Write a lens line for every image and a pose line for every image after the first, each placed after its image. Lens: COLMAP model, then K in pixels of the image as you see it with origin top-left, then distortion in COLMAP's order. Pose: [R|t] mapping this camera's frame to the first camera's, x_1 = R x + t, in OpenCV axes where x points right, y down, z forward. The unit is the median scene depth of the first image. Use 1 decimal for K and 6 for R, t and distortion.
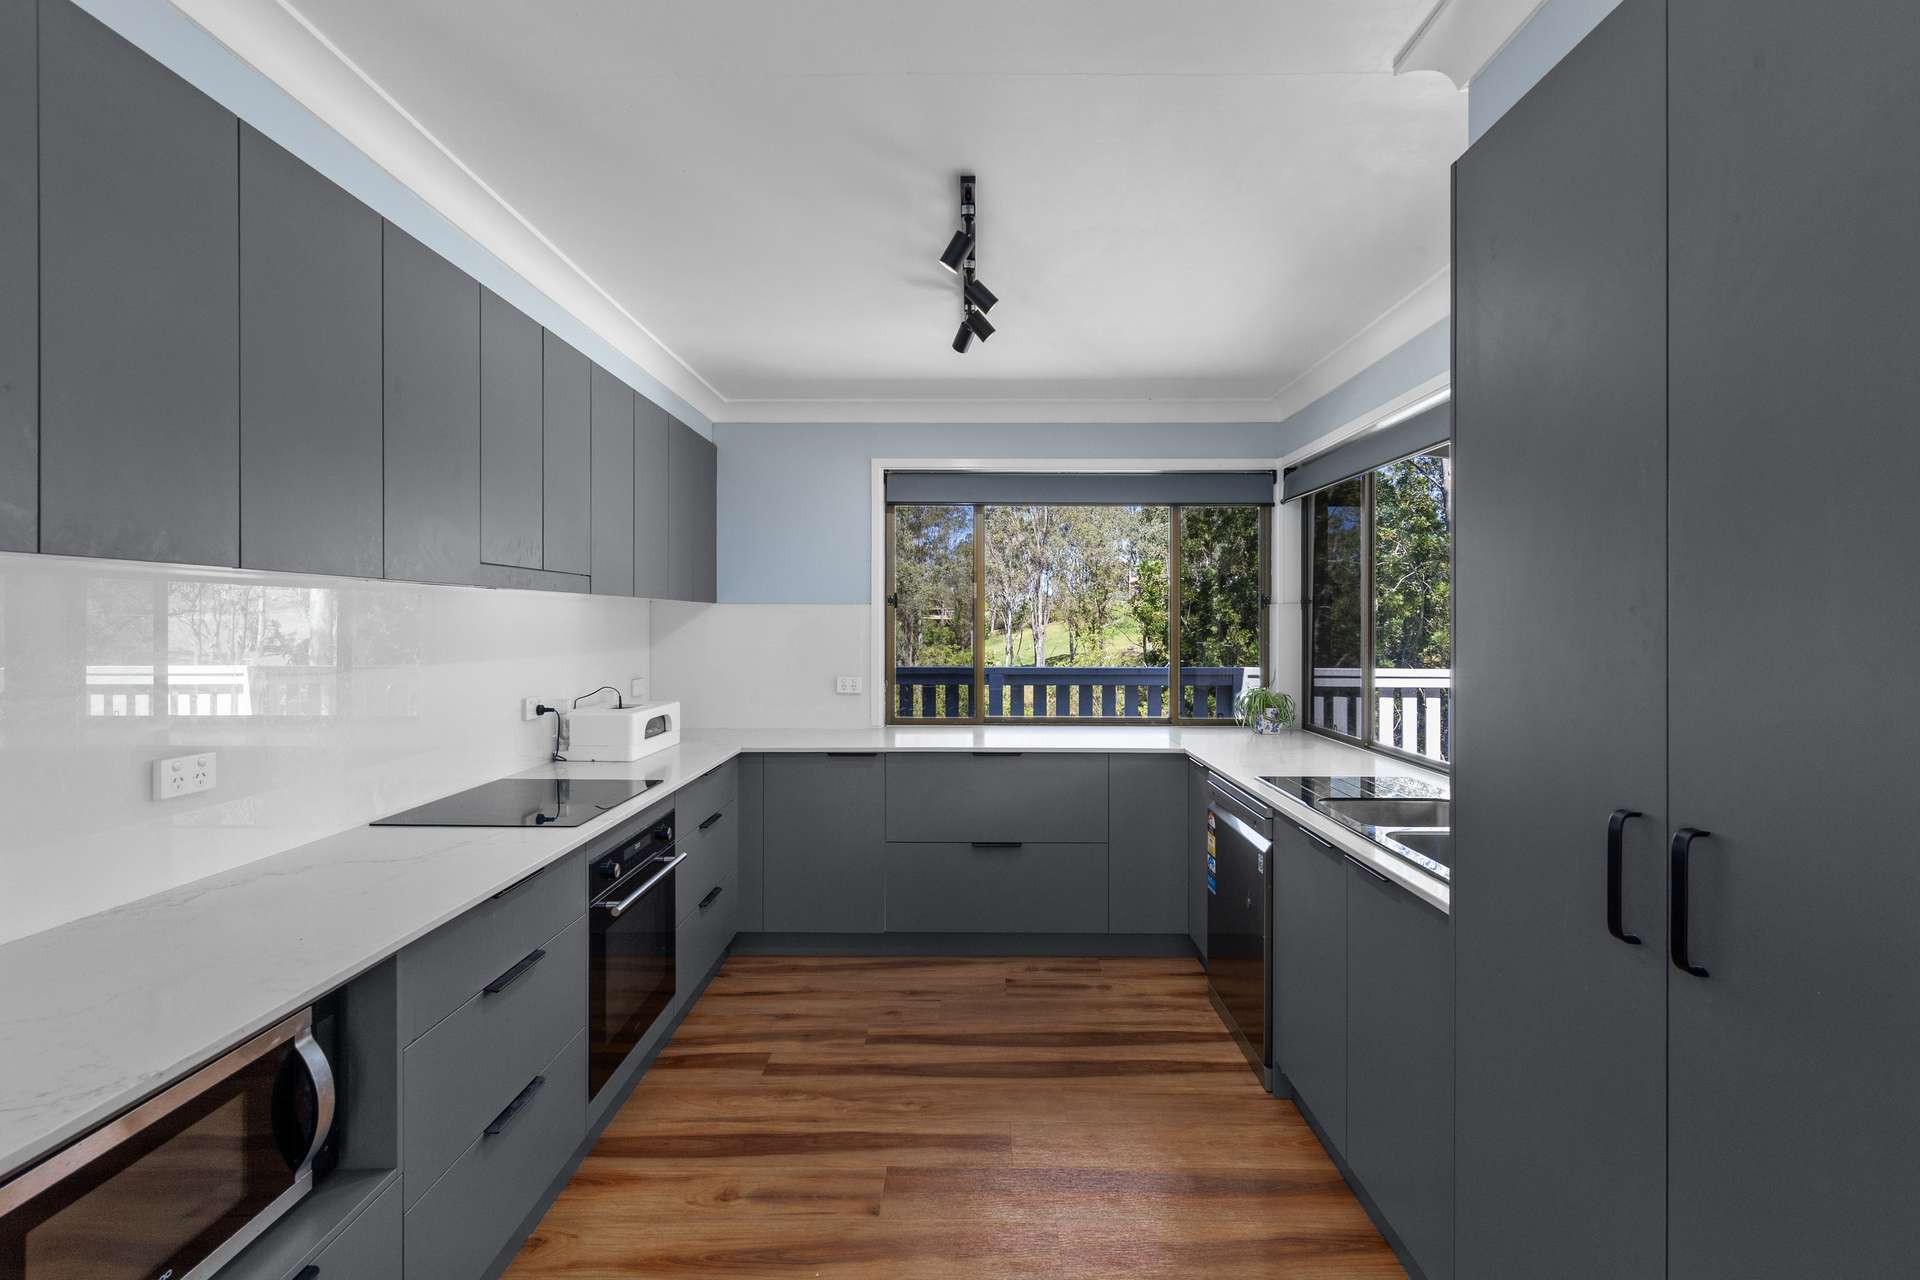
lens RADIAL K [[838.8, 0, 963.0], [0, 838.8, 620.4], [0, 0, 1]] dist [0.003581, 0.000207]
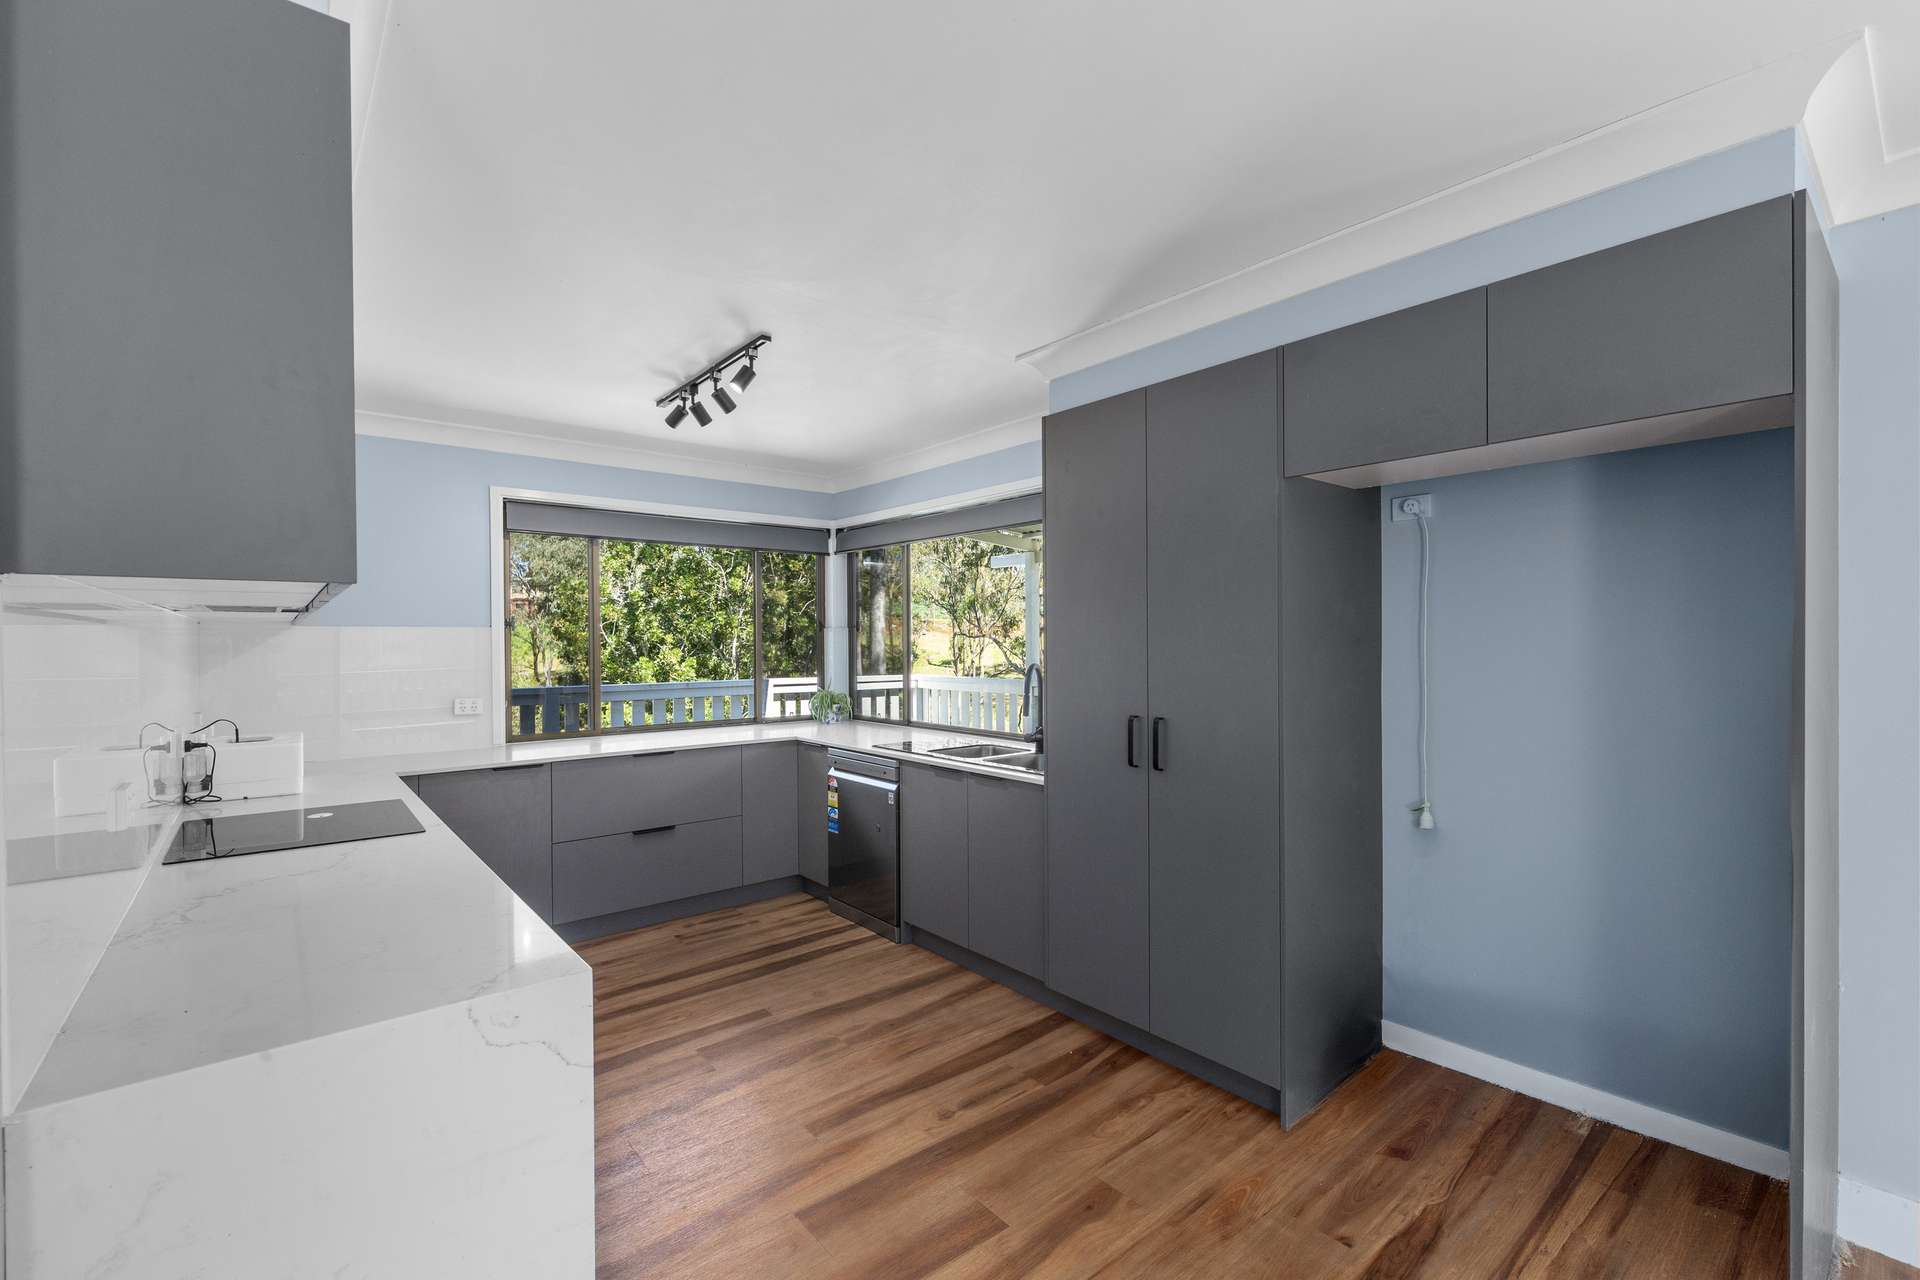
lens RADIAL K [[838.8, 0, 957.2], [0, 838.8, 644.3], [0, 0, 1]] dist [0.003581, 0.000207]
pose [[0.759351, -0.008820, 0.650621, -0.434812], [0.005425, 0.999959, 0.007224, -0.002853], [-0.650658, -0.001956, 0.759368, -0.195882]]
